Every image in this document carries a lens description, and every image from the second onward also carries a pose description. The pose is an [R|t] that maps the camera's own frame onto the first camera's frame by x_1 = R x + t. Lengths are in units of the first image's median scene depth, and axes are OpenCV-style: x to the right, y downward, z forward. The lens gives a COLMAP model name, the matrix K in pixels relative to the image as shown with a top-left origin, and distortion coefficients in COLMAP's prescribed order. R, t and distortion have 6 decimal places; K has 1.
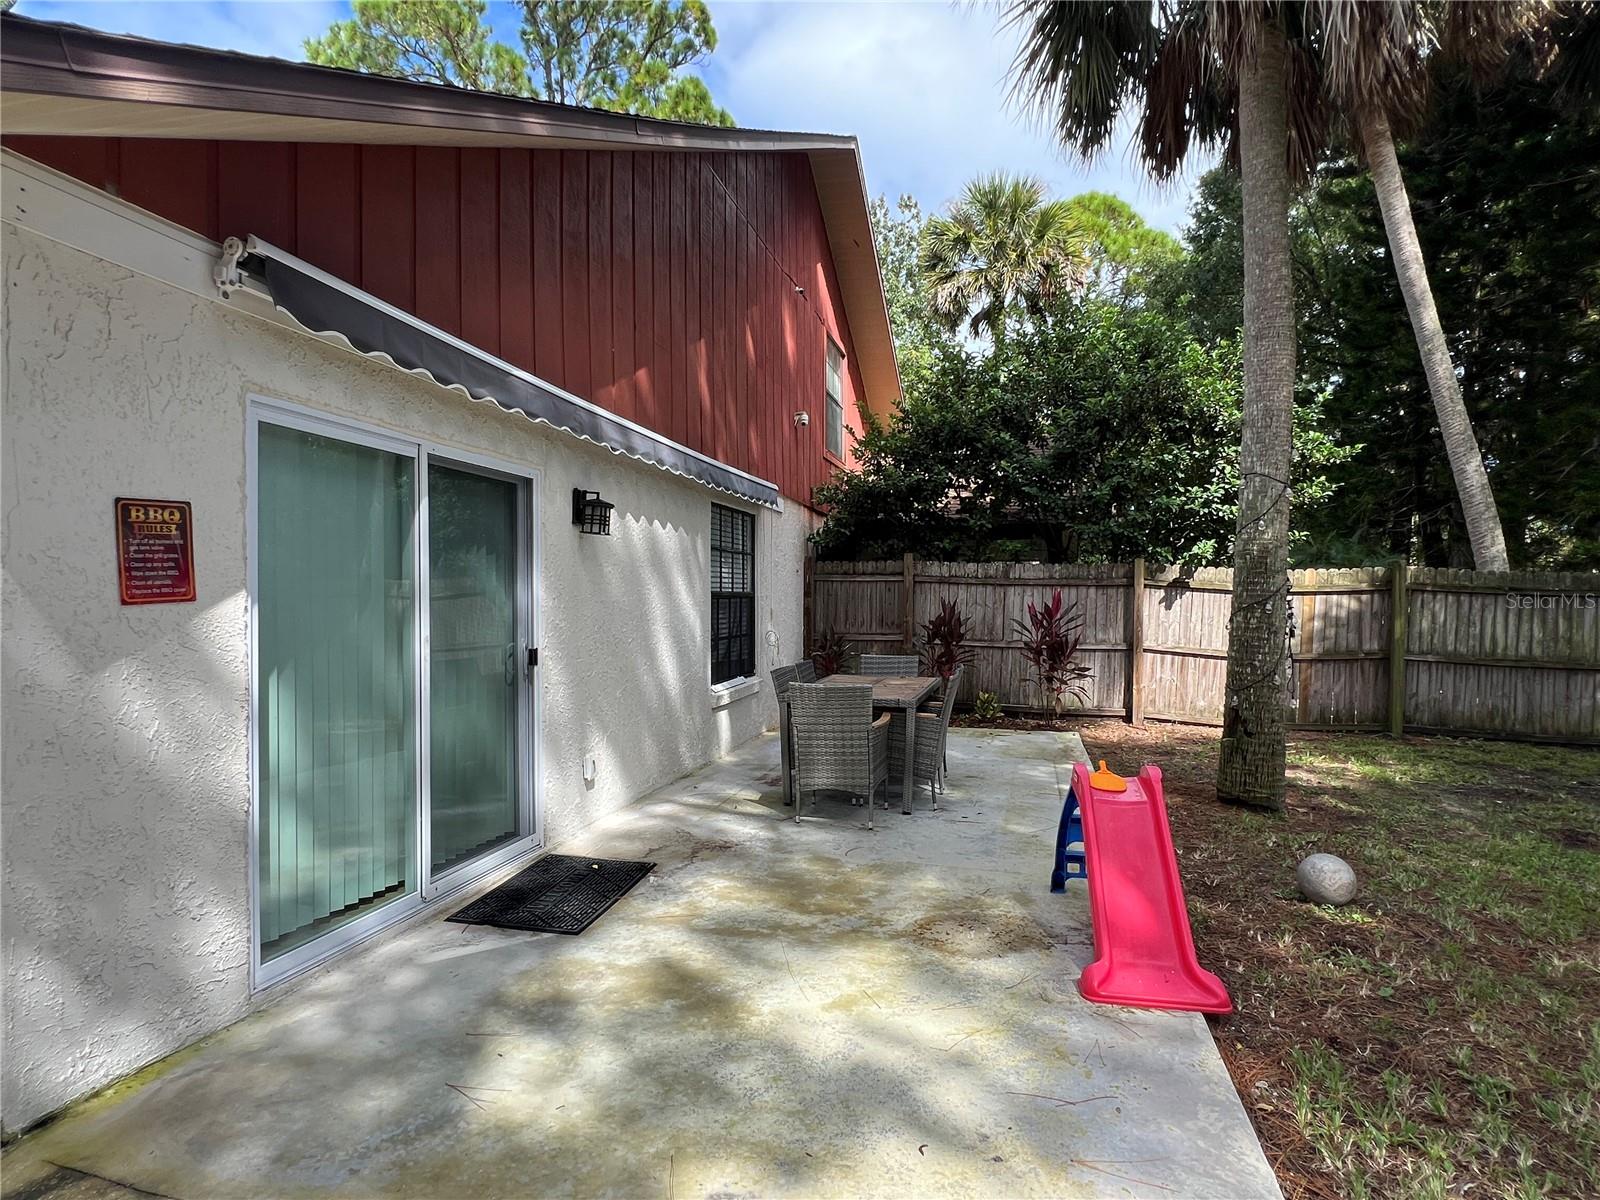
lens RADIAL K [[826.5, 0, 792.1], [0, 826.5, 601.8], [0, 0, 1]] dist [-0.005962, -0.000070]
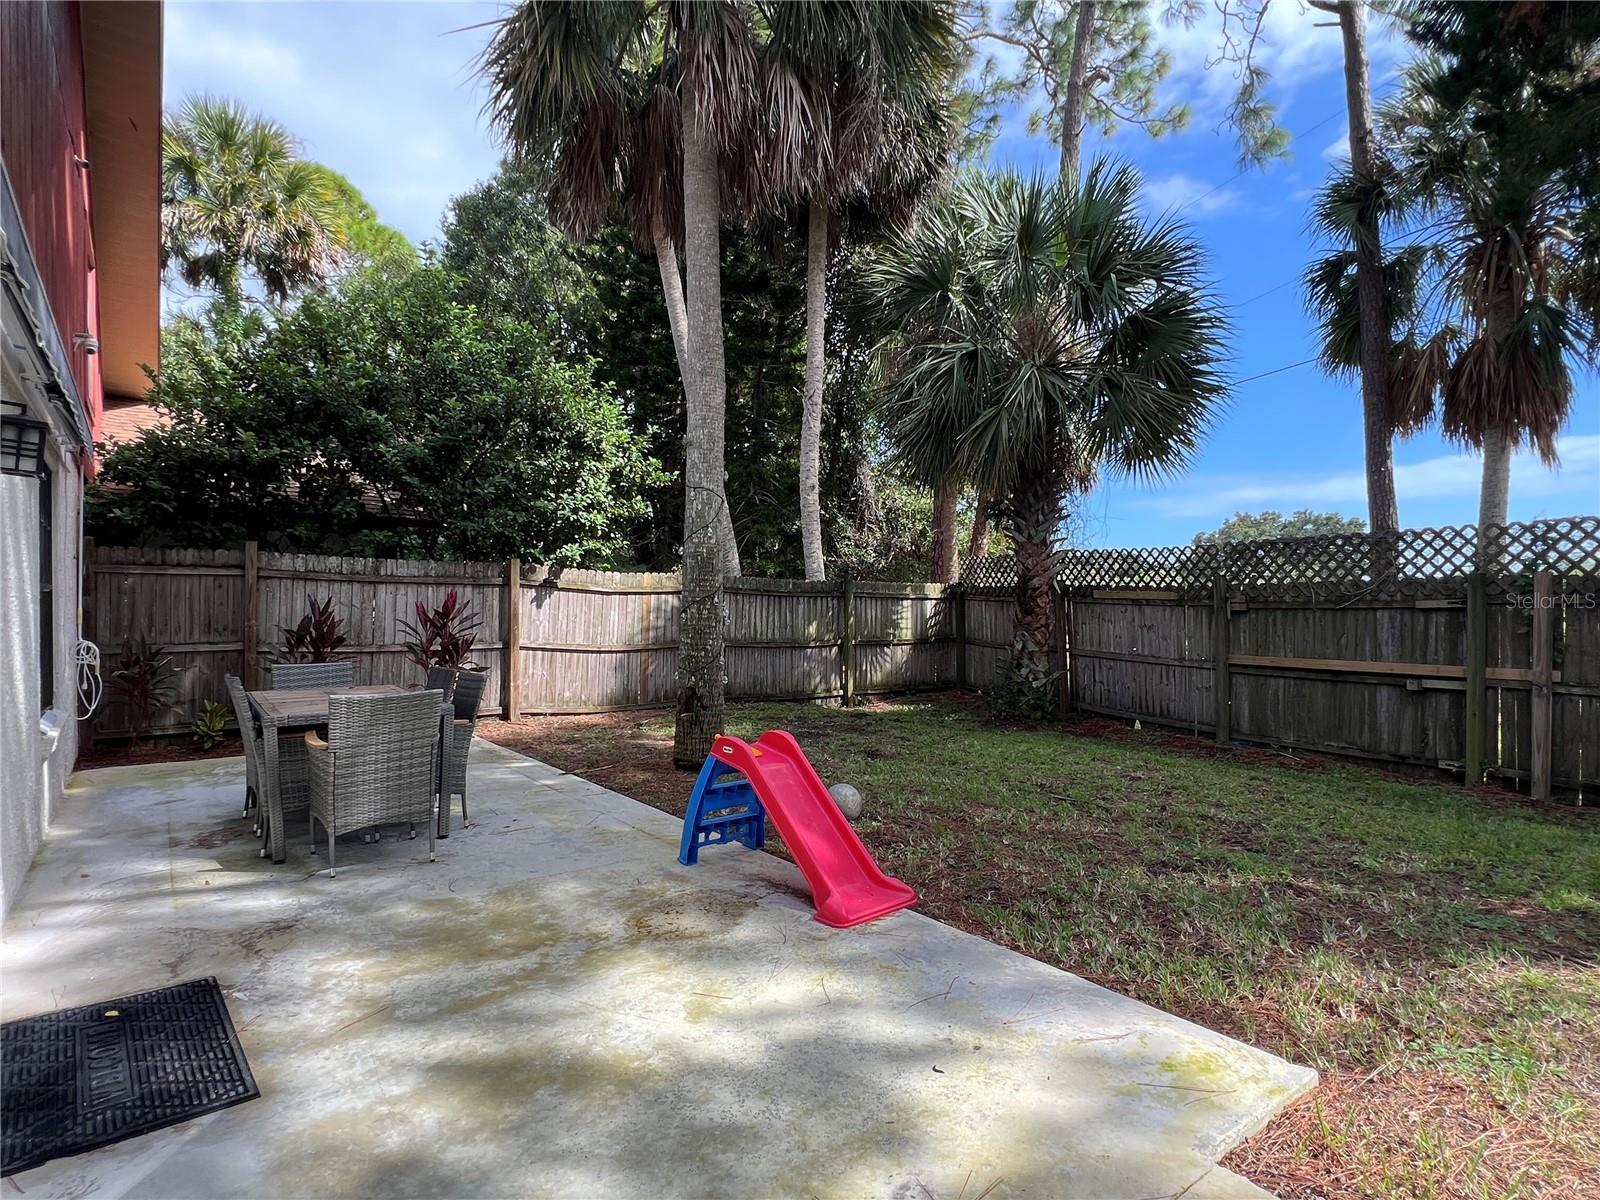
lens RADIAL K [[826.5, 0, 792.1], [0, 826.5, 601.8], [0, 0, 1]] dist [-0.005962, -0.000070]
pose [[0.629755, -0.002168, 0.776791, -0.287194], [0.007757, 0.999964, -0.003497, 0.013628], [-0.776755, 0.008228, 0.629749, 0.156404]]
